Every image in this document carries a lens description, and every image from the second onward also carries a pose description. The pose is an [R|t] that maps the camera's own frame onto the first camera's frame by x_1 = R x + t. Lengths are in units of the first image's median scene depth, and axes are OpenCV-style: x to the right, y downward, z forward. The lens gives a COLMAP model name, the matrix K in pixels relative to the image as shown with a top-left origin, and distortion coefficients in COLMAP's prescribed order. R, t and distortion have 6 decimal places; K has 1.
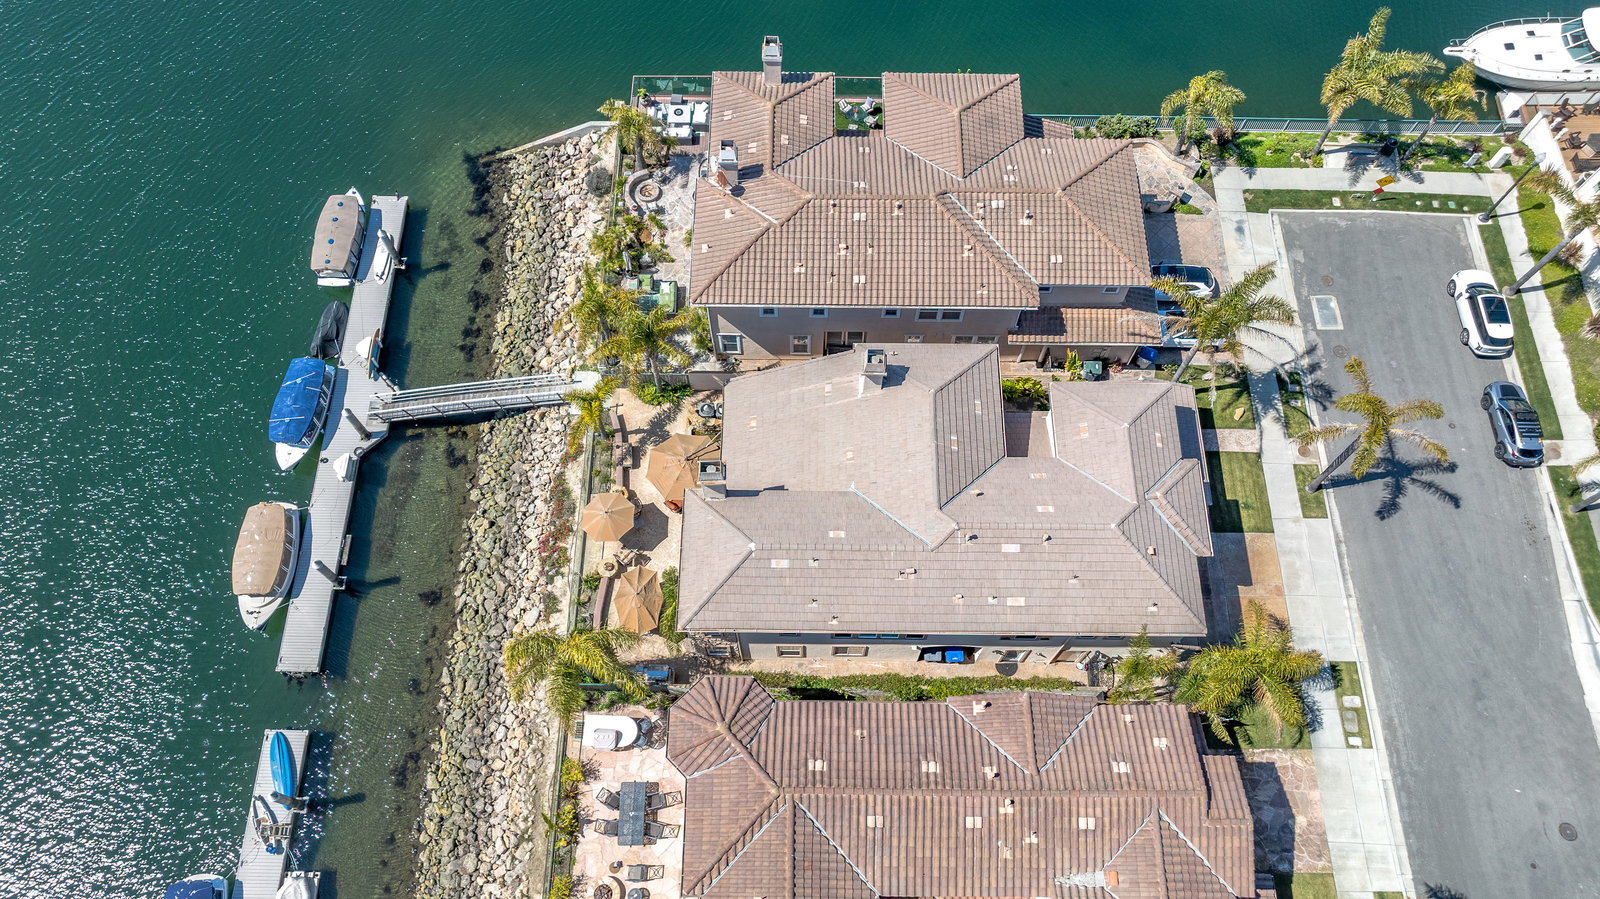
lens RADIAL K [[1126.5, 0, 808.6], [0, 1126.5, 447.4], [0, 0, 1]] dist [-0.030212, 0.025856]
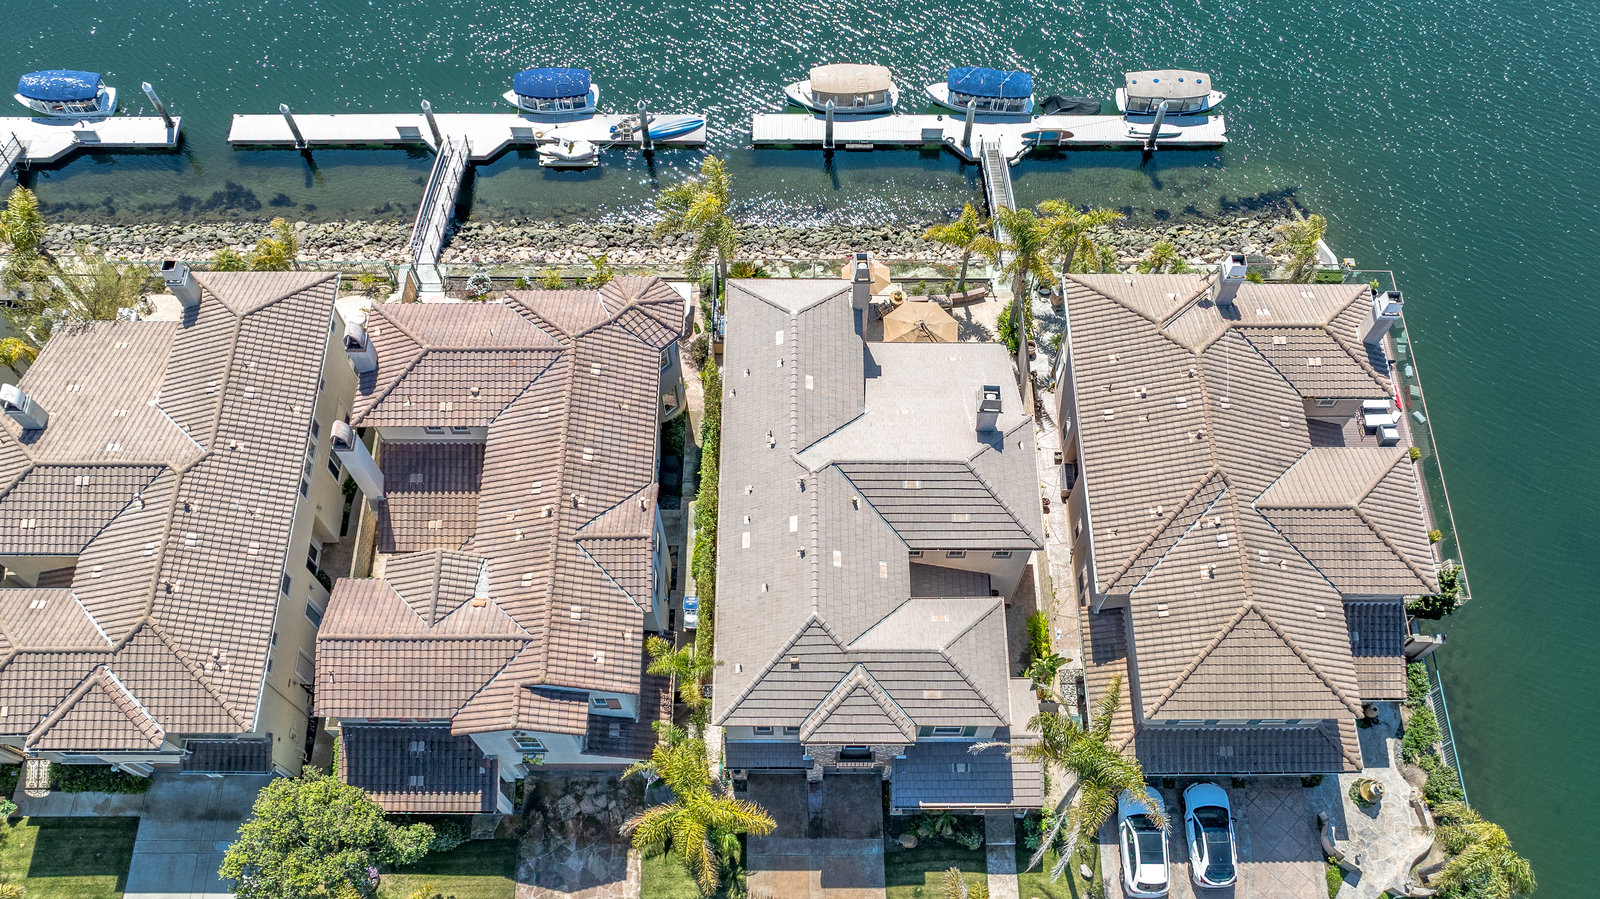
lens RADIAL K [[1170.5, 0, 813.0], [0, 1170.5, 643.1], [0, 0, 1]] dist [-0.009901, -0.001932]
pose [[0.011127, 0.920689, -0.390138, 0.582638], [-0.911122, 0.170087, 0.375403, -0.252671], [0.411987, 0.351286, 0.840752, 0.152755]]
